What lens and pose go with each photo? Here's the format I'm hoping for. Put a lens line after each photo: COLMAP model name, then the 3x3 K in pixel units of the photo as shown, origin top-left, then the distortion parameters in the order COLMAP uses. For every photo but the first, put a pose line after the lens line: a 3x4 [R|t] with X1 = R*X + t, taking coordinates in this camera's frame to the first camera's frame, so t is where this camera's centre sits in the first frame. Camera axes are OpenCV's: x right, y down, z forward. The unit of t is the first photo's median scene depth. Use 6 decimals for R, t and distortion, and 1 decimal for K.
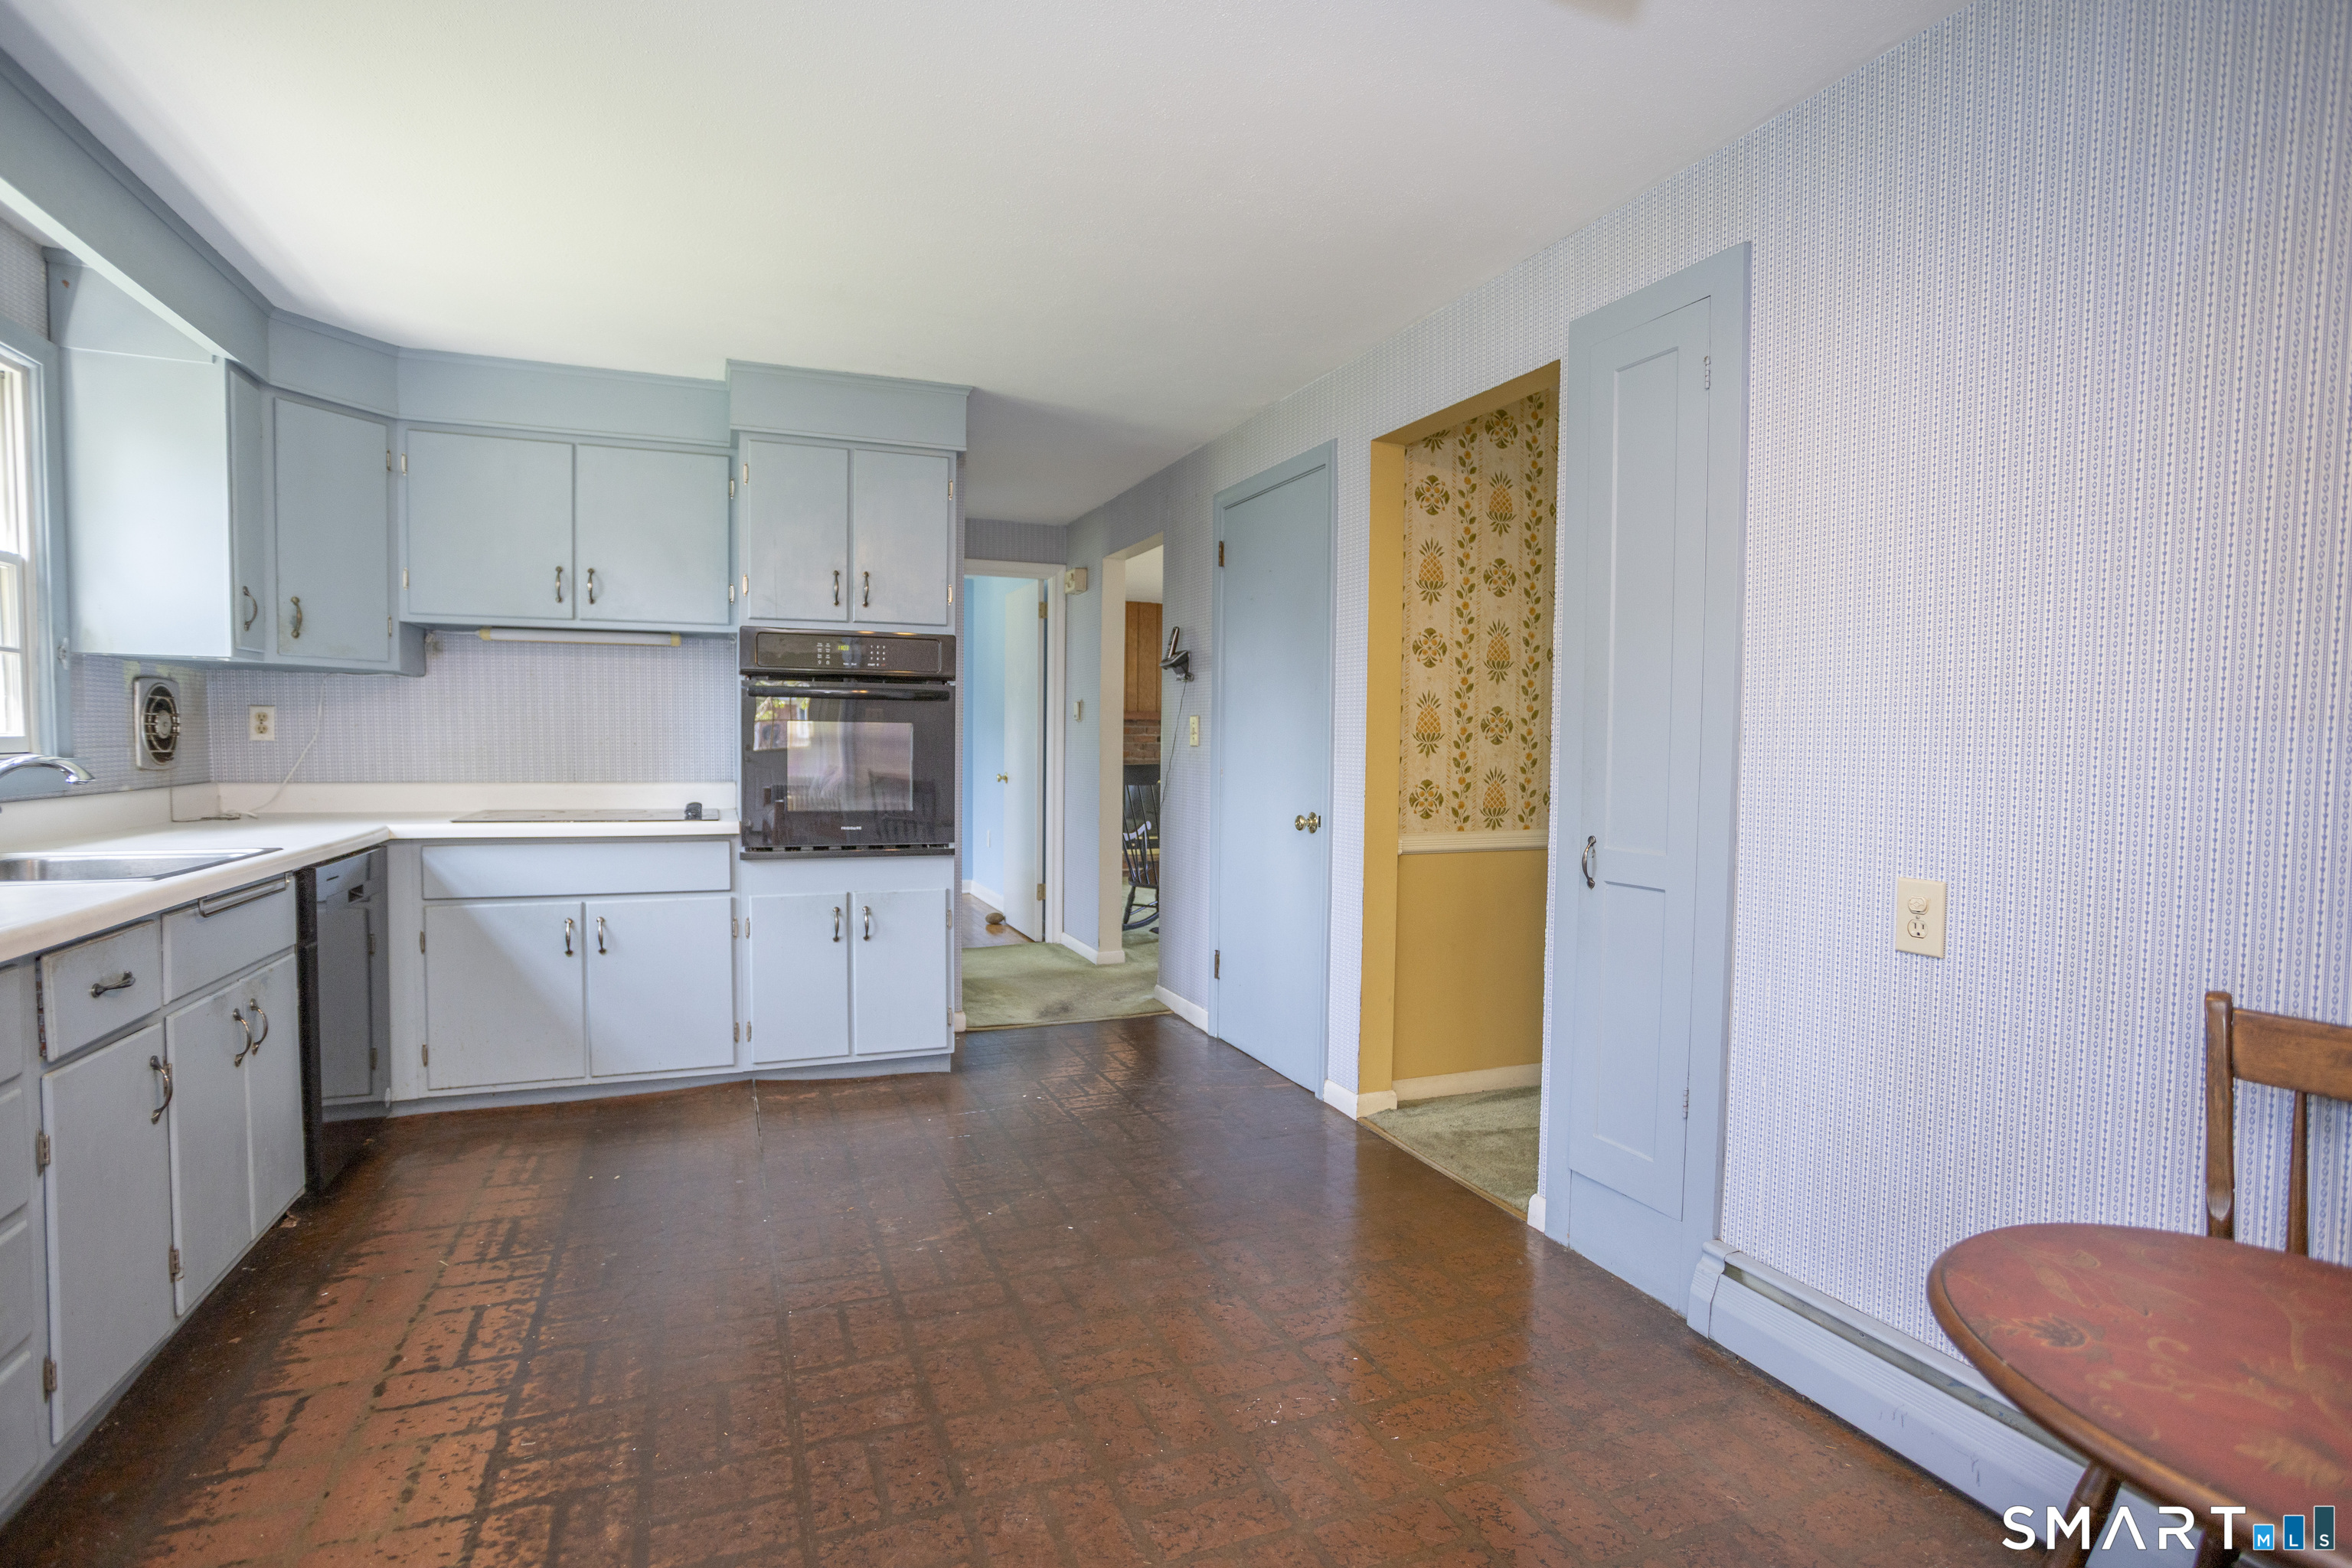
lens RADIAL K [[1130.8, 0, 1161.7], [0, 1130.8, 793.3], [0, 0, 1]] dist [-0.069613, 0.041726]
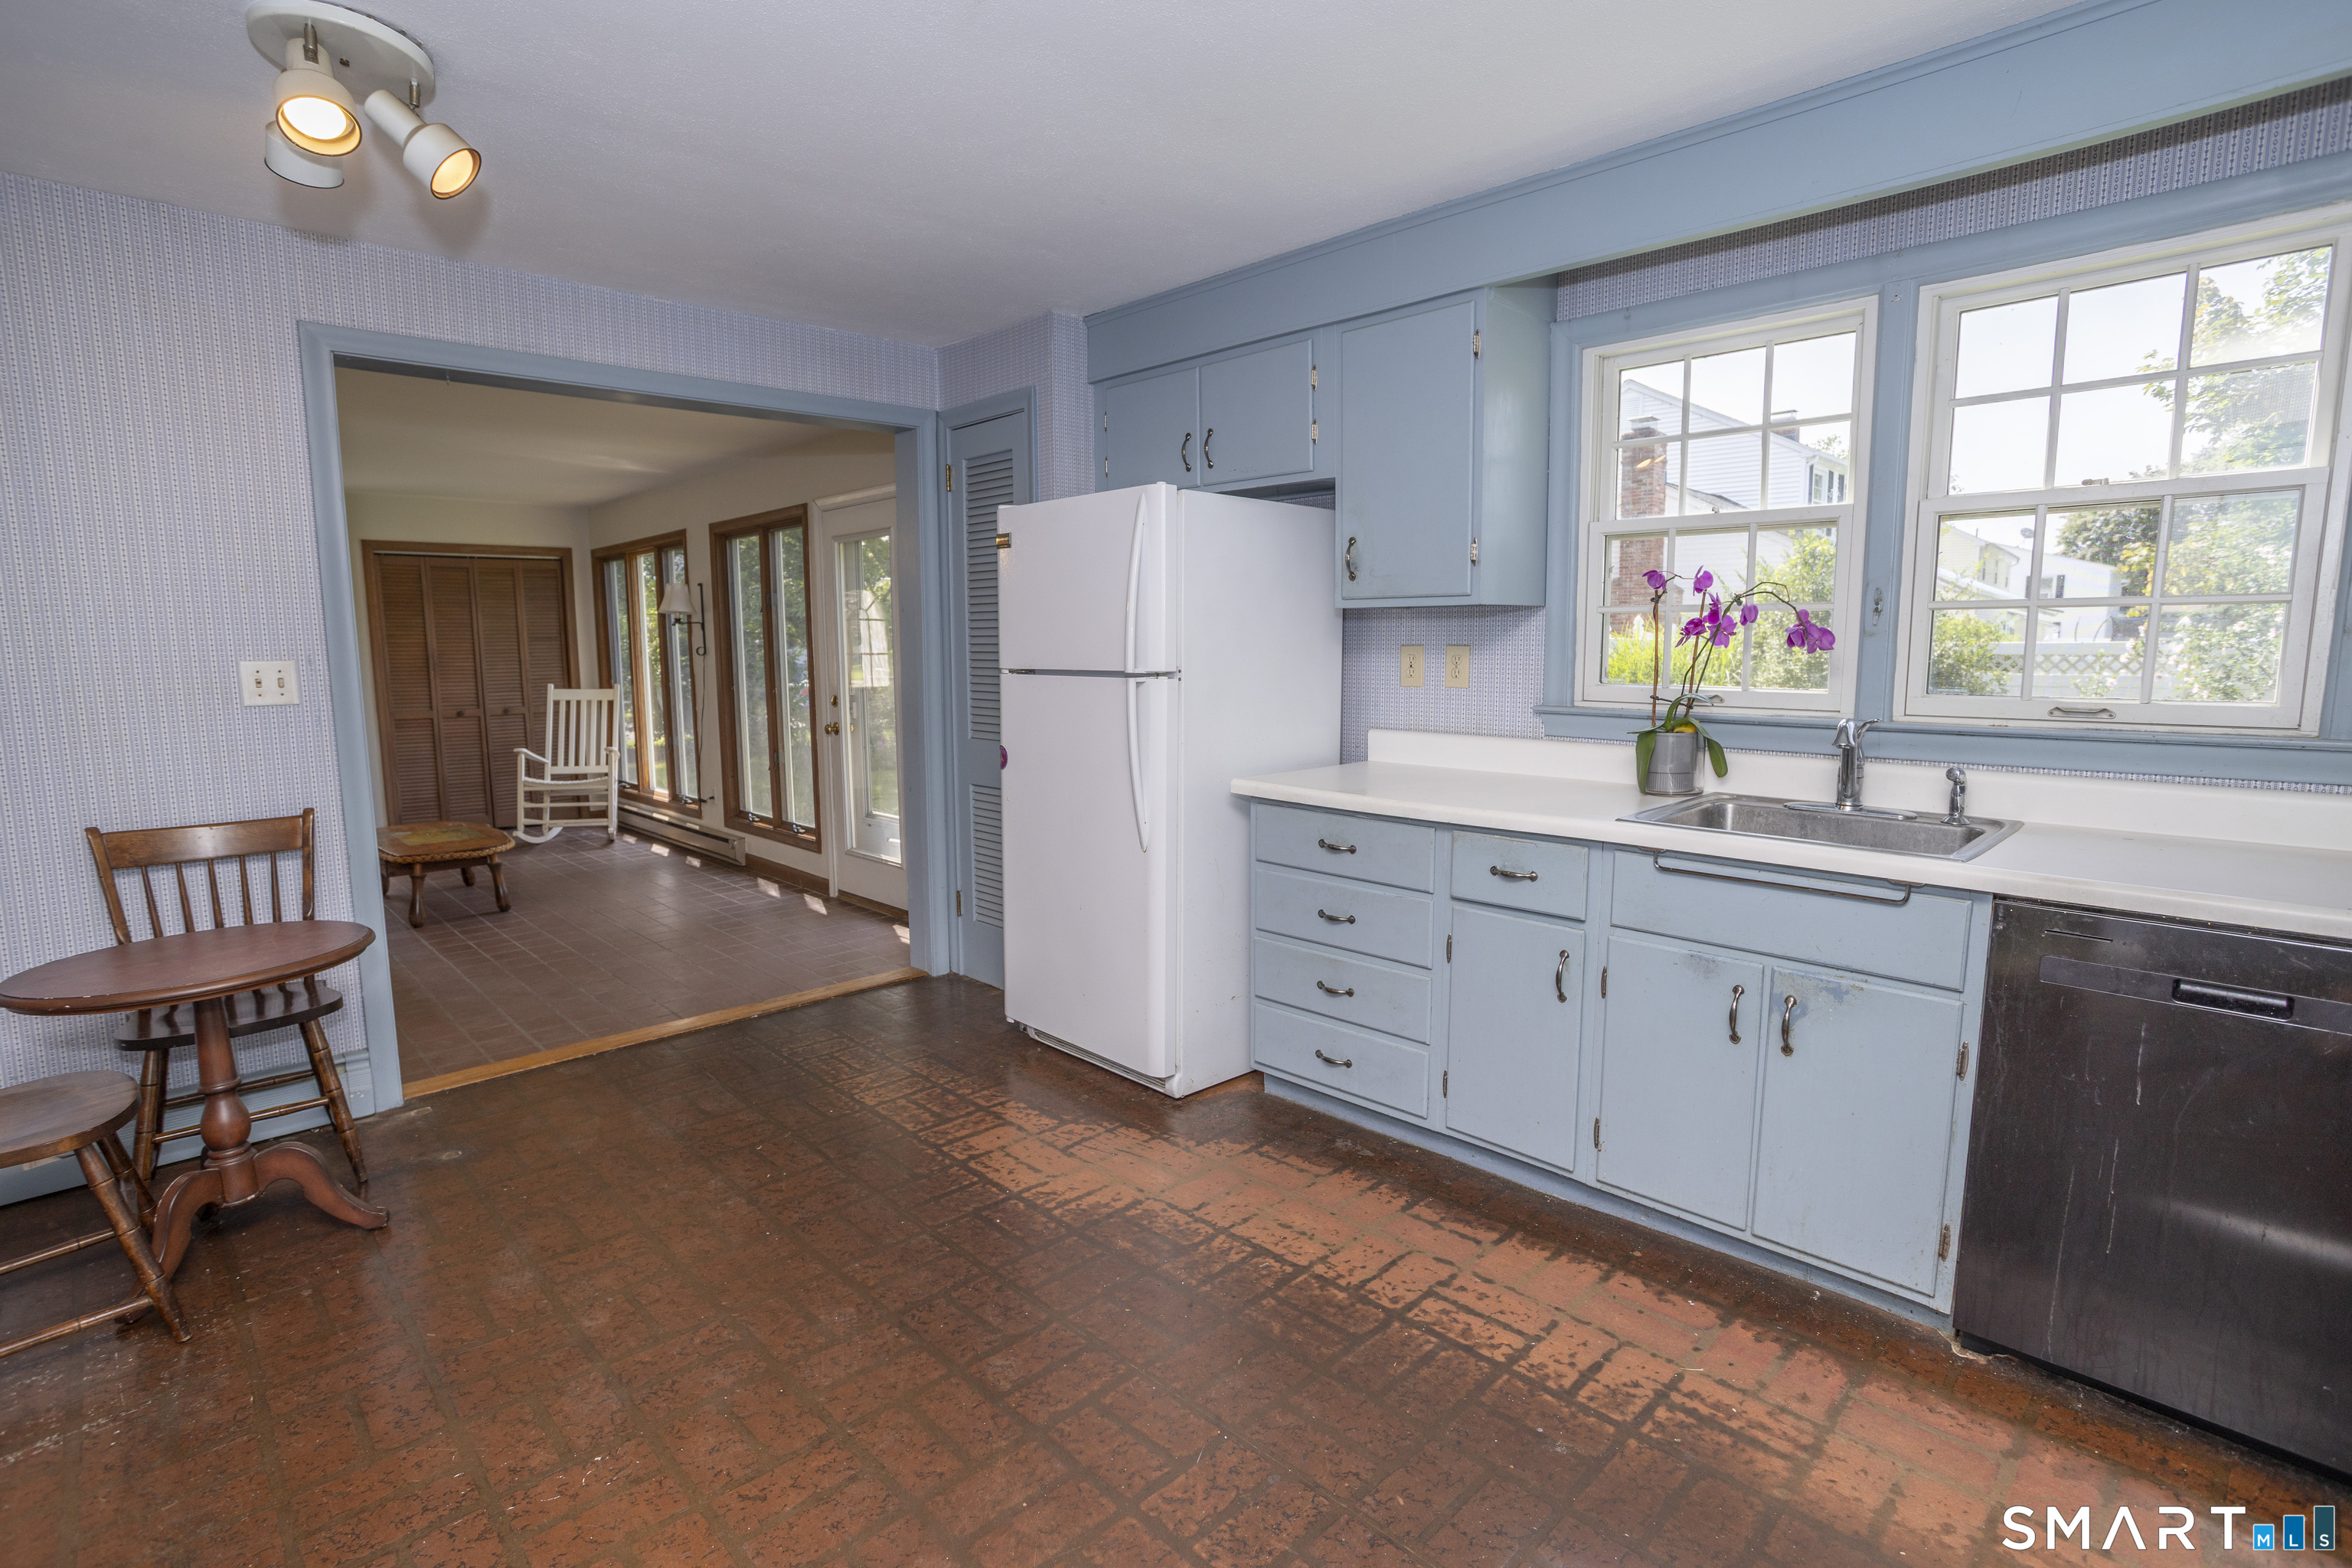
lens RADIAL K [[1138.8, 0, 1178.9], [0, 1138.8, 798.1], [0, 0, 1]] dist [-0.066370, 0.042534]
pose [[-0.924553, 0.050561, -0.377685, -0.013897], [-0.019723, 0.983480, 0.179941, -0.083876], [0.380544, 0.173814, -0.908282, 1.051920]]
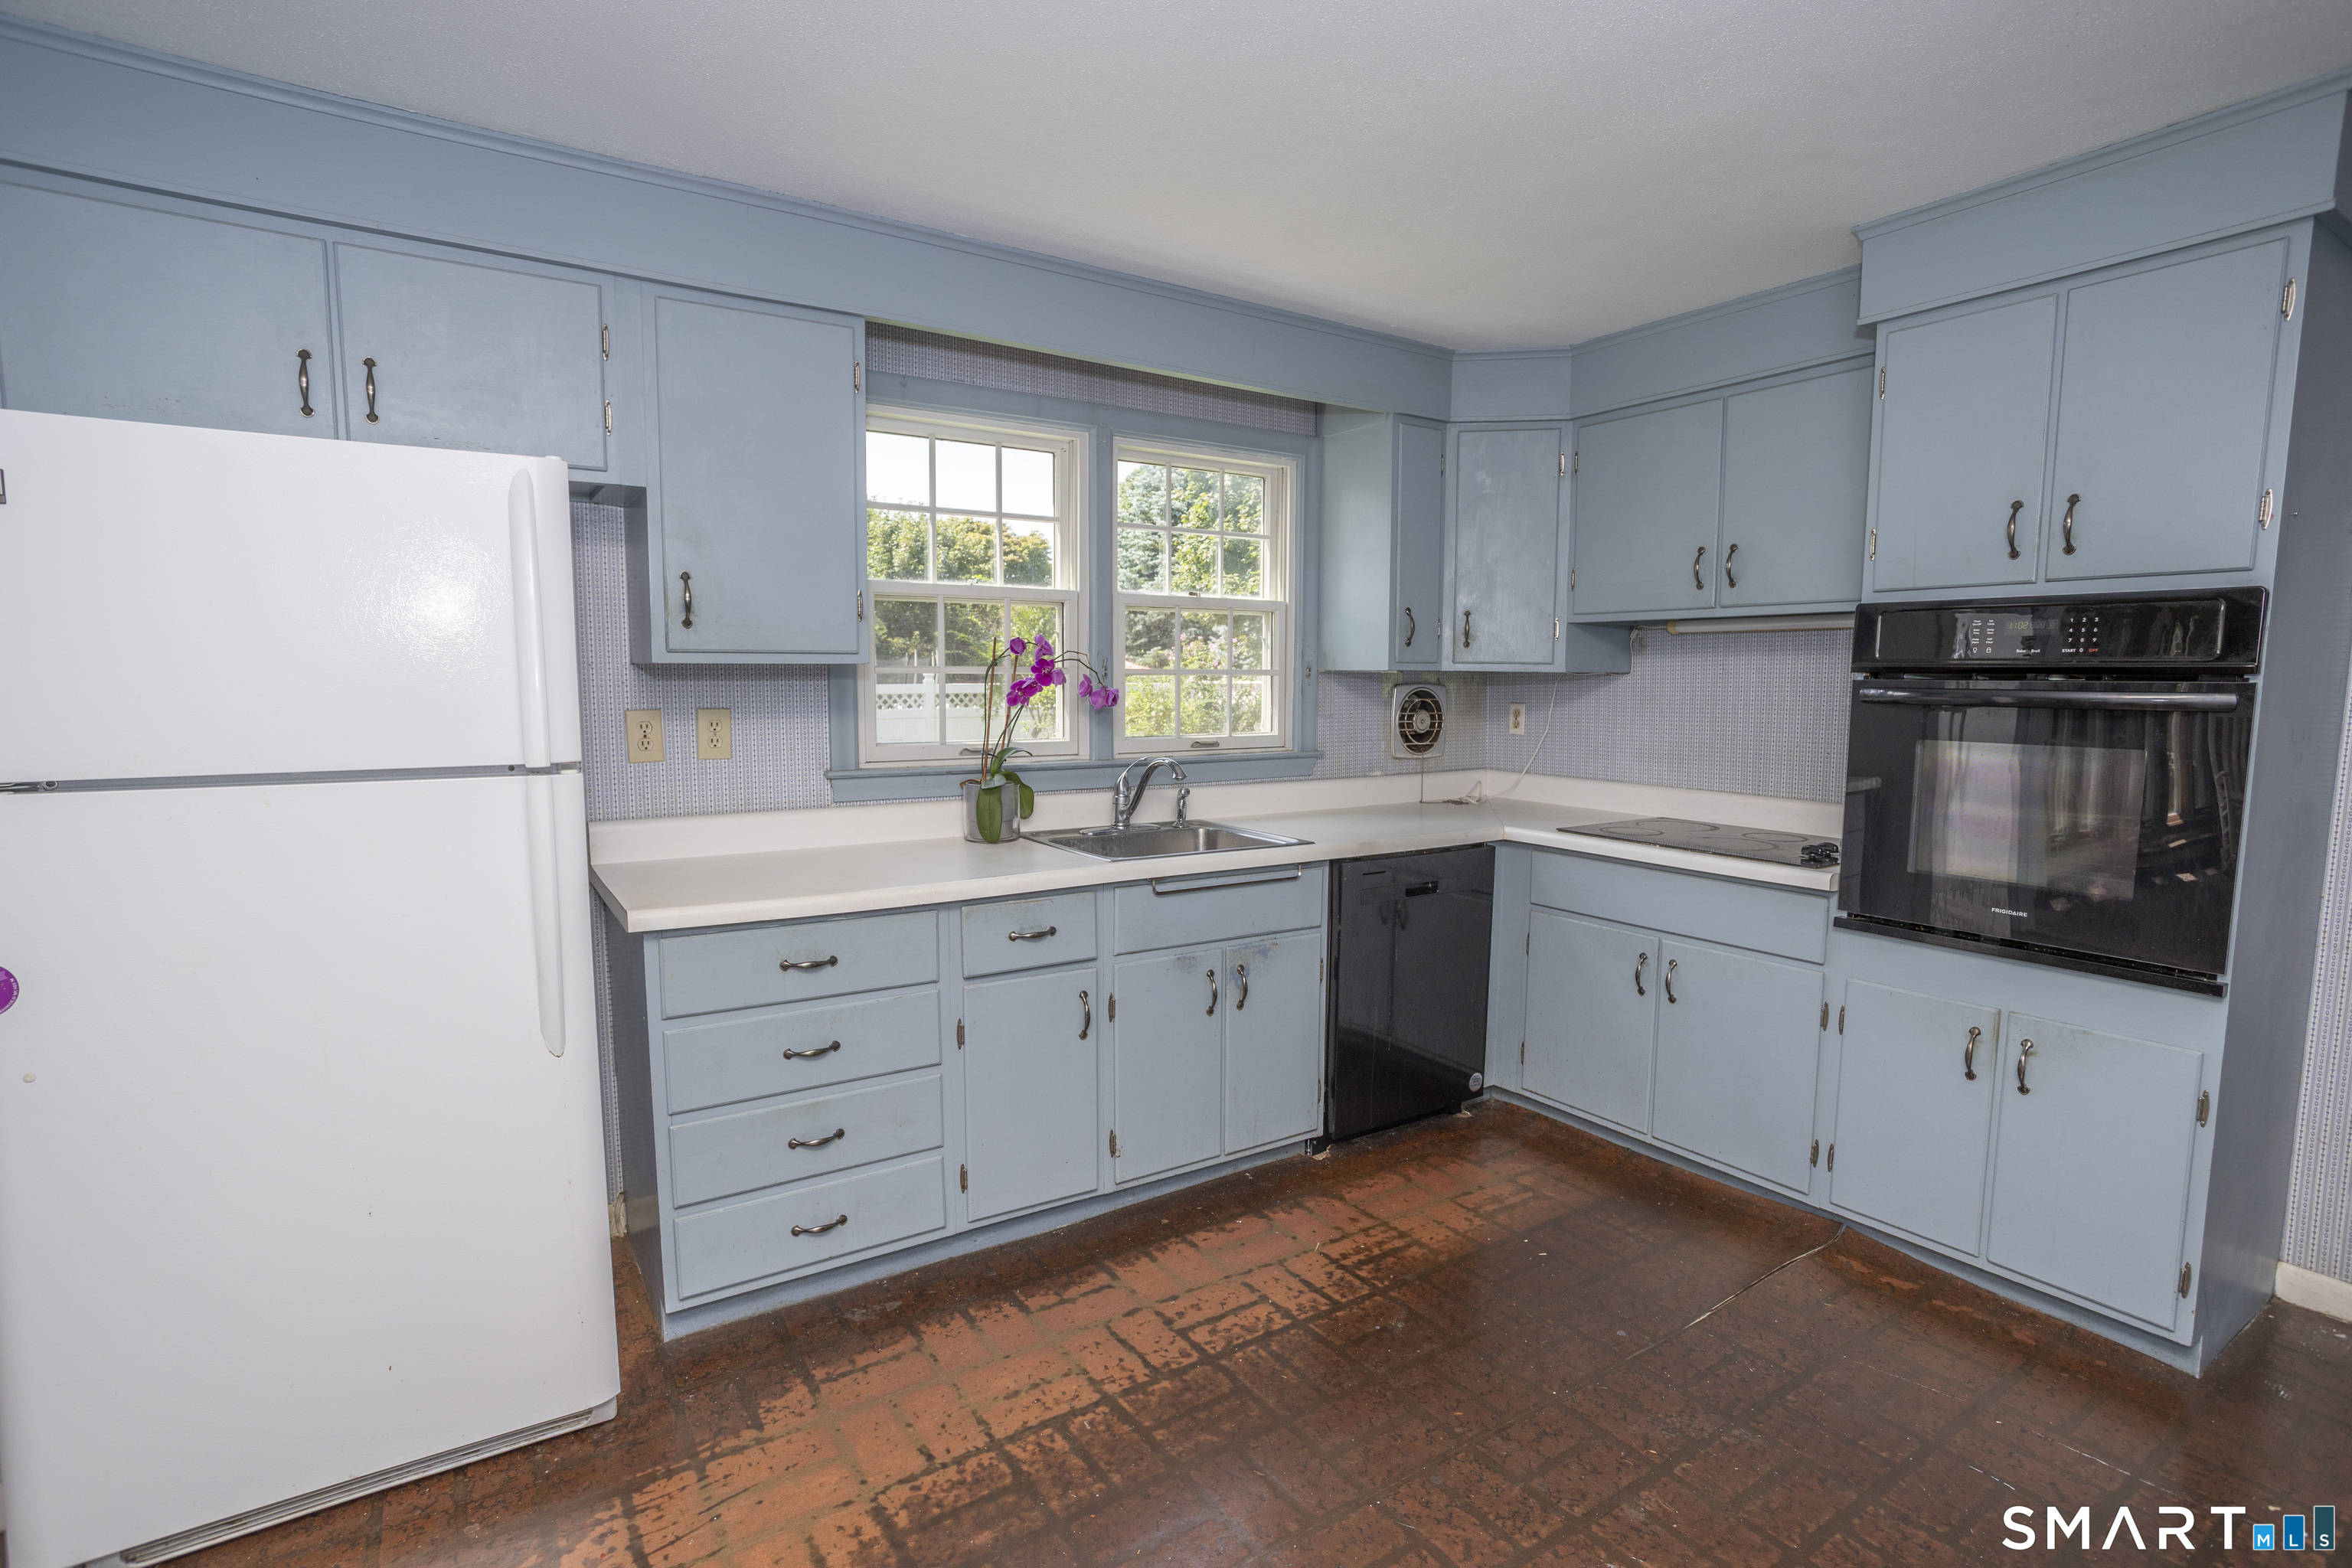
lens RADIAL K [[1138.8, 0, 1178.9], [0, 1138.8, 798.1], [0, 0, 1]] dist [-0.066370, 0.042534]
pose [[0.206374, 0.094990, -0.973851, 0.240320], [-0.050373, 0.994988, 0.086377, -0.066189], [0.977176, 0.031230, 0.210125, 0.431097]]
